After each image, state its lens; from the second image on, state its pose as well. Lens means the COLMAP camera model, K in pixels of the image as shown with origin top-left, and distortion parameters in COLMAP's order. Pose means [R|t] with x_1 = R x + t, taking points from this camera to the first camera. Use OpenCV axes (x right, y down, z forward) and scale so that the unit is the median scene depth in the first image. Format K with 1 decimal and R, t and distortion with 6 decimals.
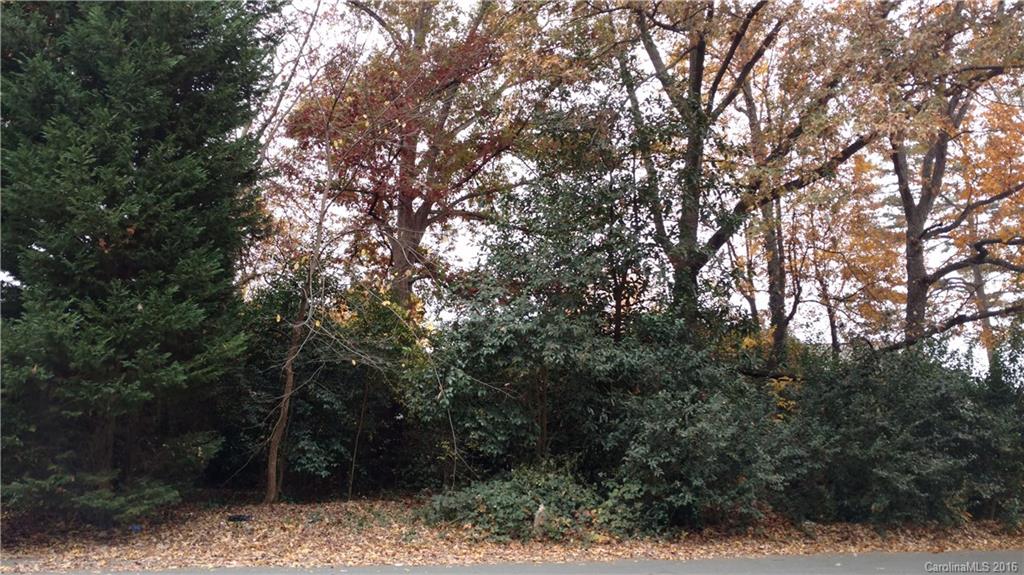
lens RADIAL K [[791.6, 0, 511.9], [0, 791.6, 287.9], [0, 0, 1]] dist [0.027934, 0.003623]
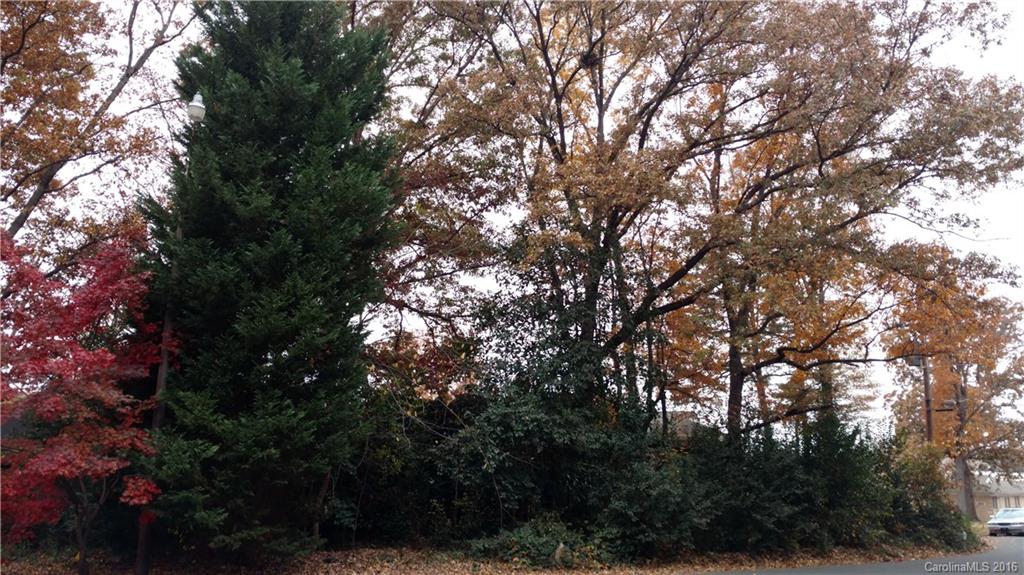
lens RADIAL K [[791.6, 0, 512.0], [0, 791.6, 287.7], [0, 0, 1]] dist [0.027934, 0.003623]
pose [[0.962712, 0.058197, 0.264193, -0.435721], [-0.040678, 0.996624, -0.071310, -0.080512], [-0.267451, 0.057904, 0.961830, -0.378517]]
